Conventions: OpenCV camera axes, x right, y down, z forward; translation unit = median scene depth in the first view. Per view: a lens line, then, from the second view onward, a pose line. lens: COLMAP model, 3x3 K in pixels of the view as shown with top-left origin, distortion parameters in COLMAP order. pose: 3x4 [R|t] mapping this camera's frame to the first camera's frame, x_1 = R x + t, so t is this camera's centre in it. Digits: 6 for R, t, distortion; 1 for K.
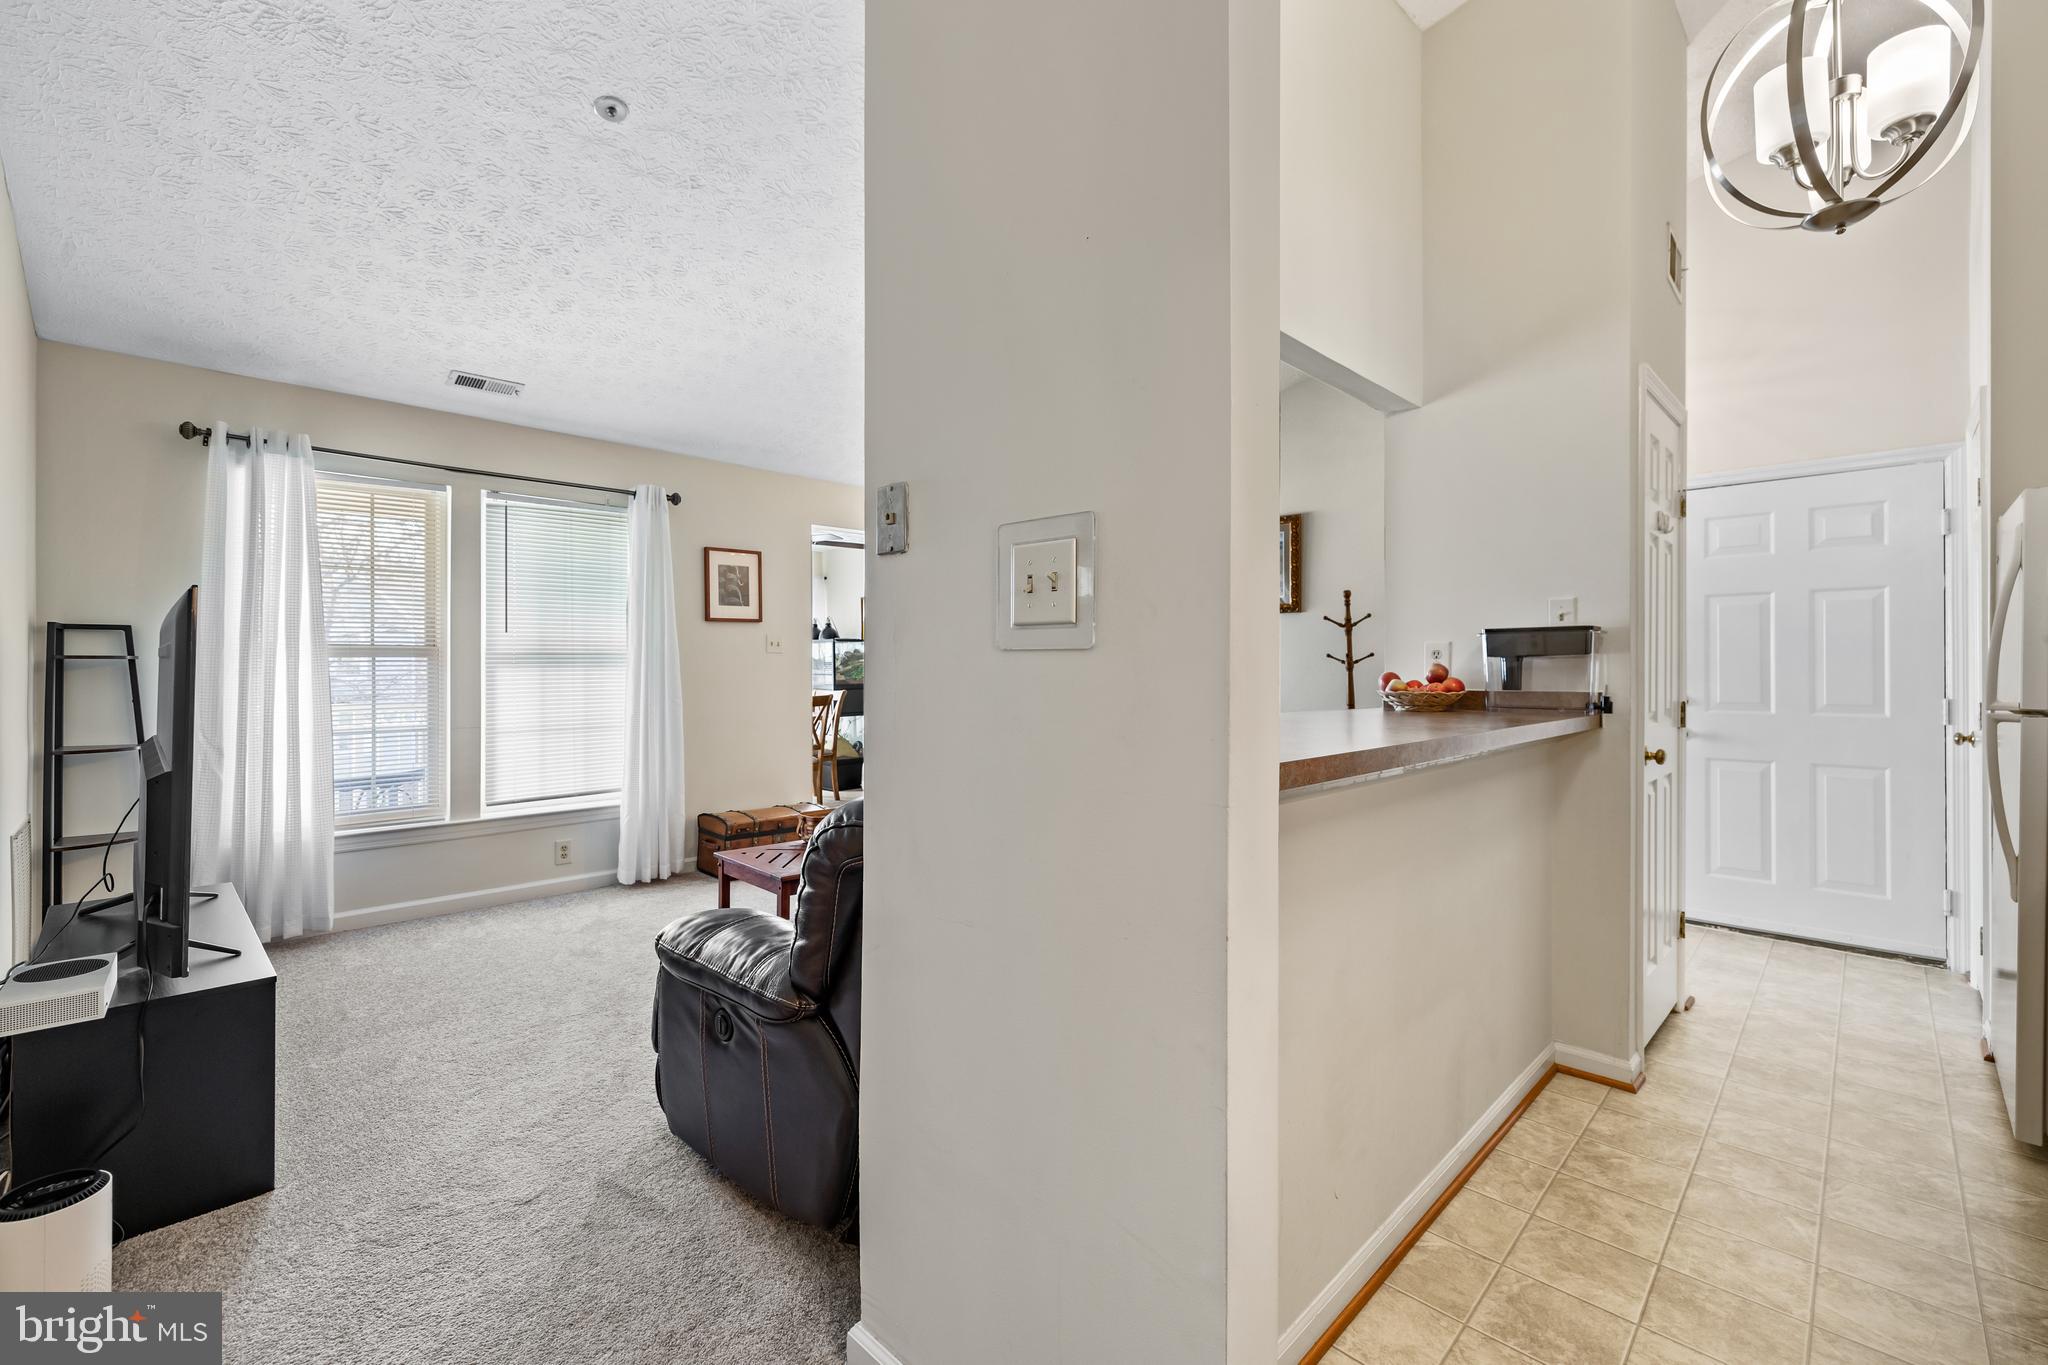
lens RADIAL K [[869.8, 0, 997.6], [0, 869.8, 675.2], [0, 0, 1]] dist [0.001265, 0.000605]
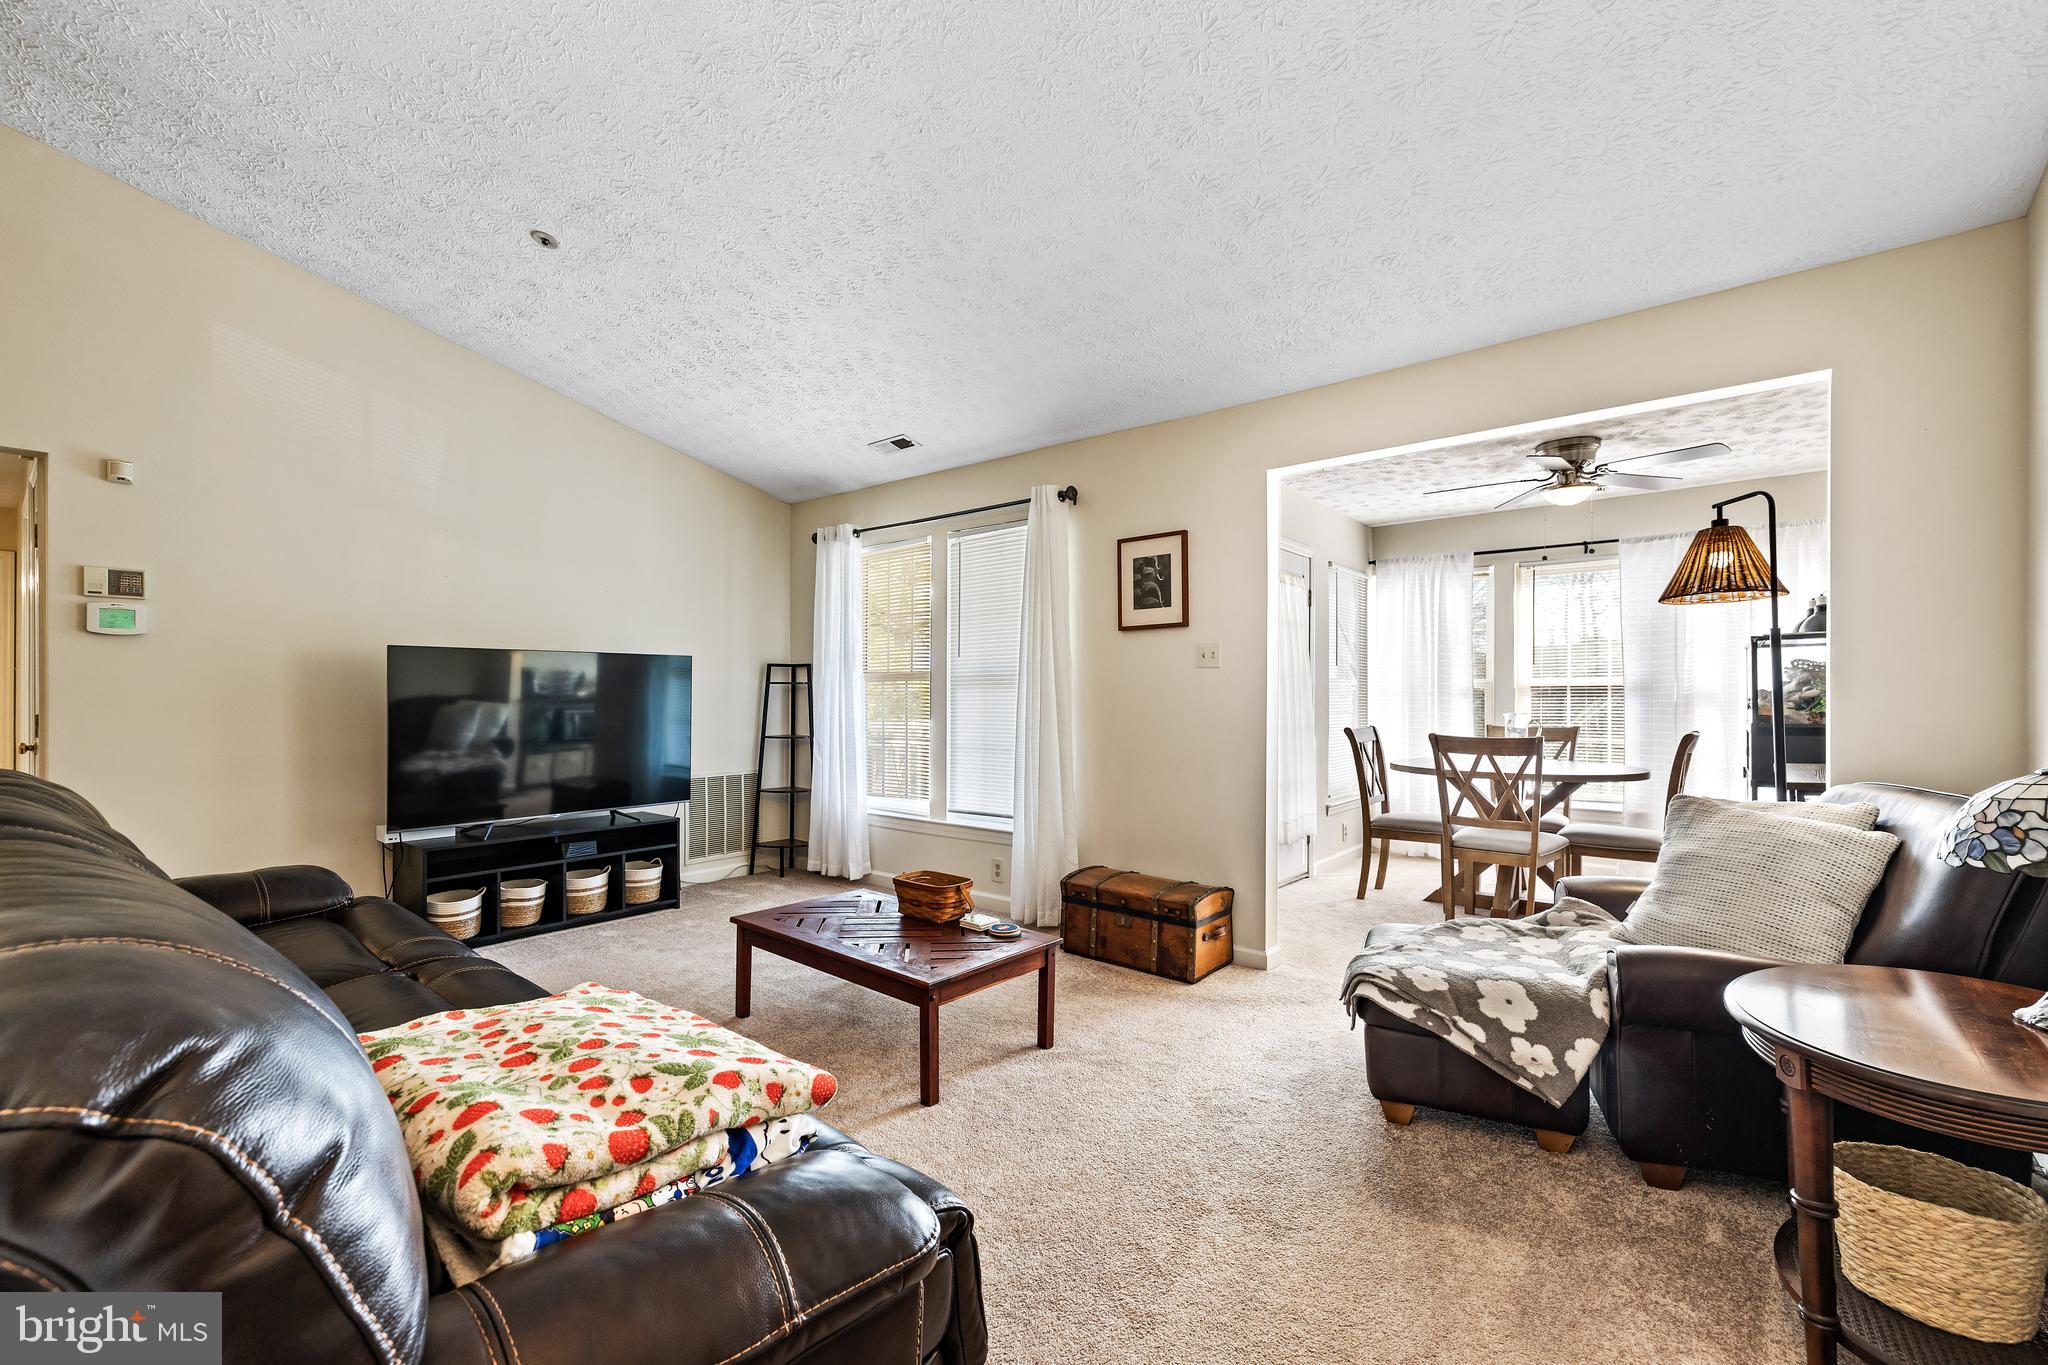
lens RADIAL K [[869.8, 0, 1016.8], [0, 869.8, 694.2], [0, 0, 1]] dist [0.001265, 0.000605]
pose [[0.110587, -0.002193, -0.993864, 0.662772], [-0.012138, 0.999920, -0.003557, 0.001615], [0.993792, 0.012457, 0.110551, 1.165368]]
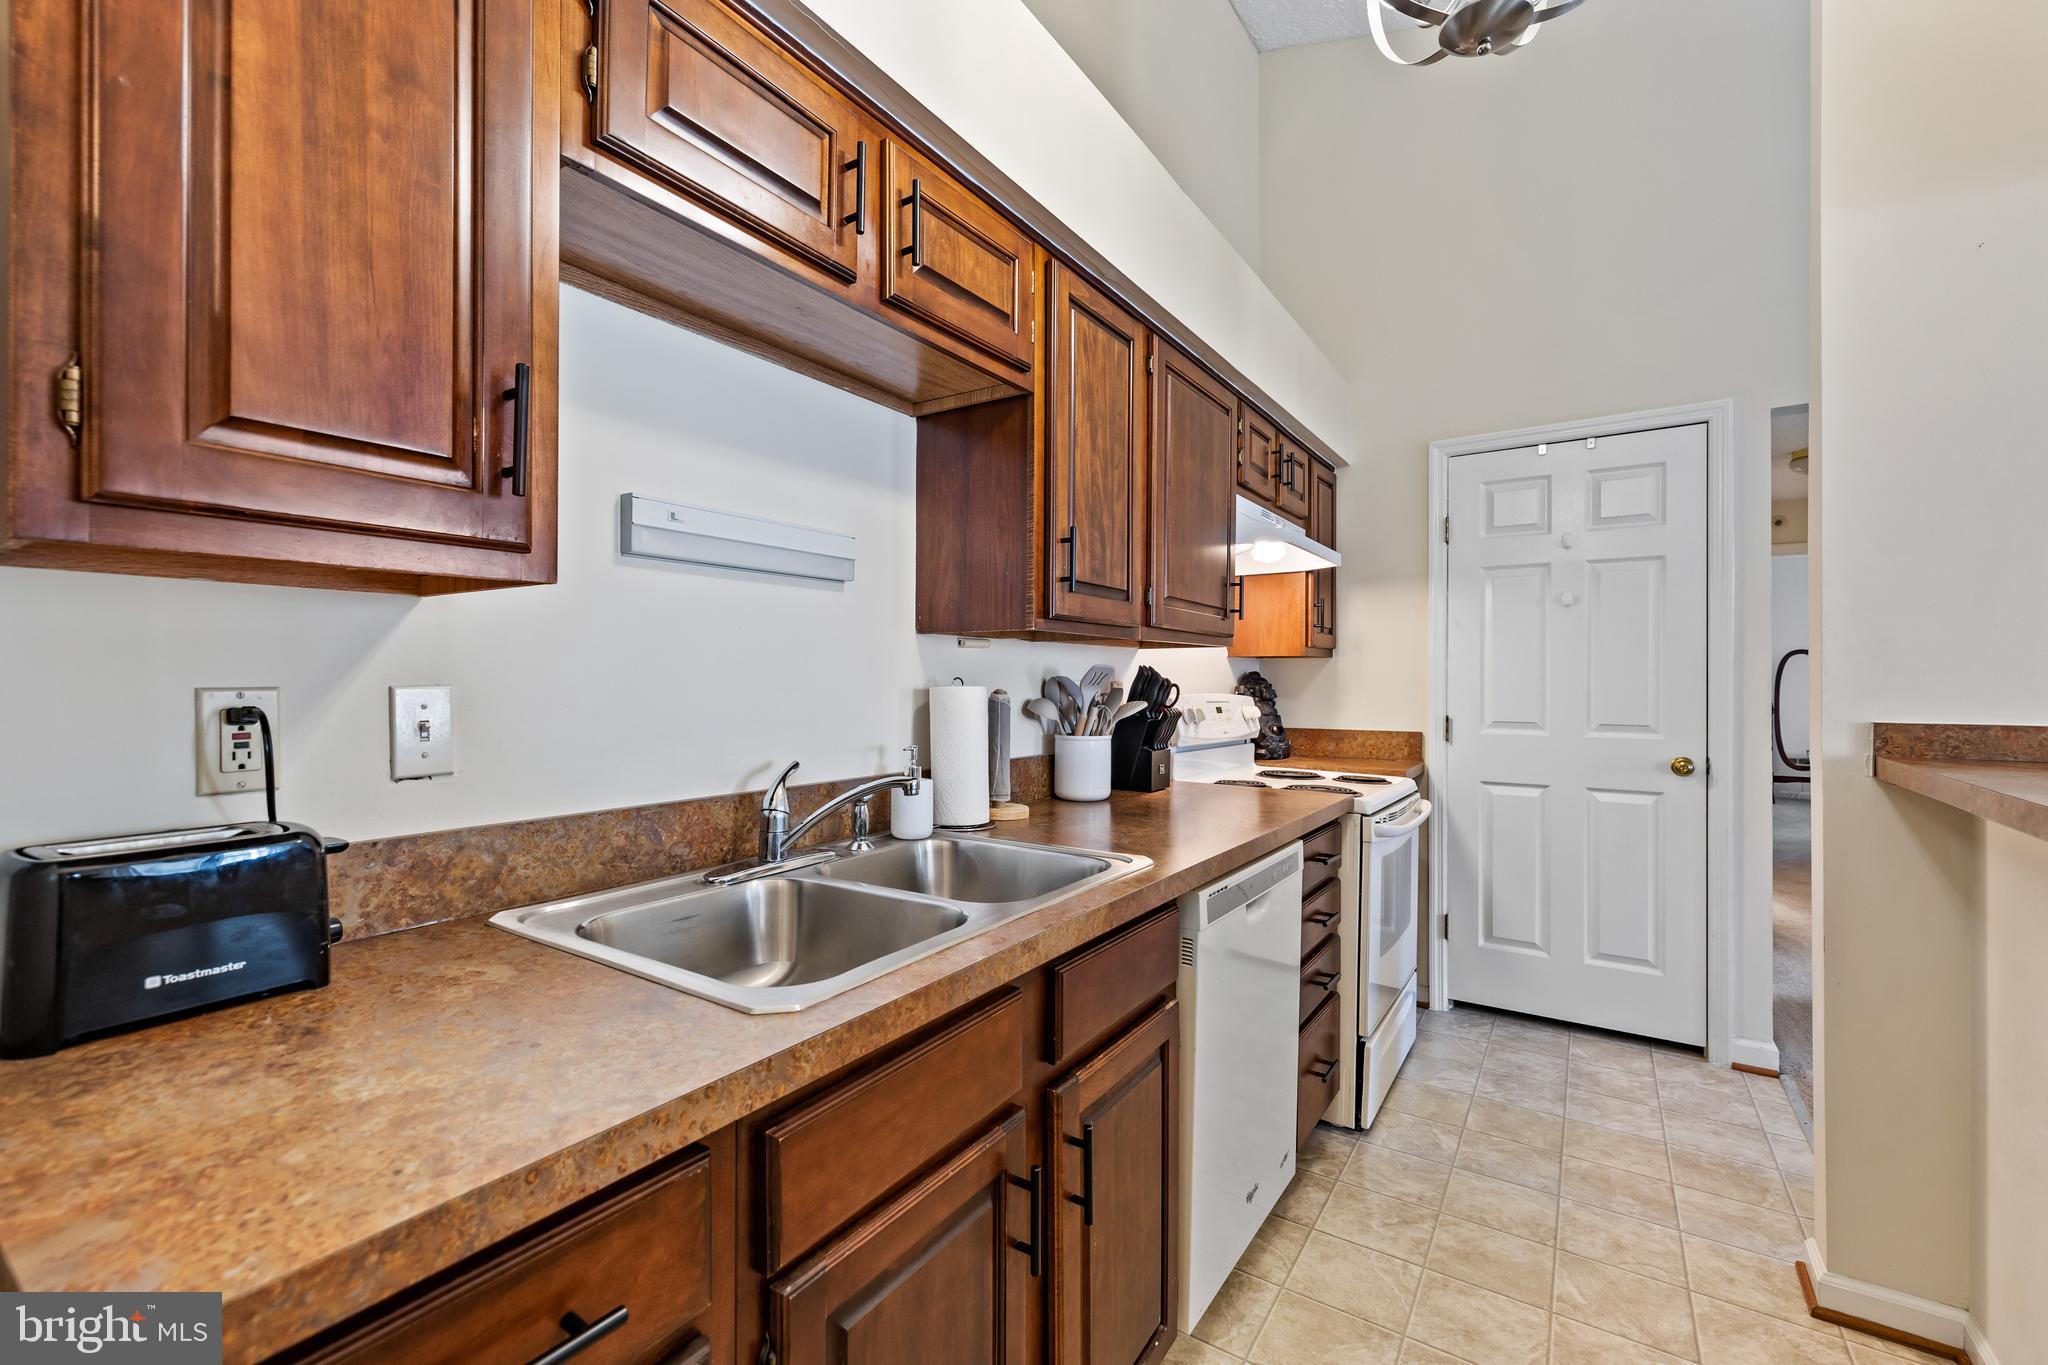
lens RADIAL K [[869.8, 0, 1005.6], [0, 869.8, 680.1], [0, 0, 1]] dist [0.001265, 0.000605]
pose [[-0.981543, -0.000583, -0.191241, 0.625598], [-0.002868, 0.999928, 0.011676, -0.008662], [0.191220, 0.012009, -0.981474, 0.661971]]
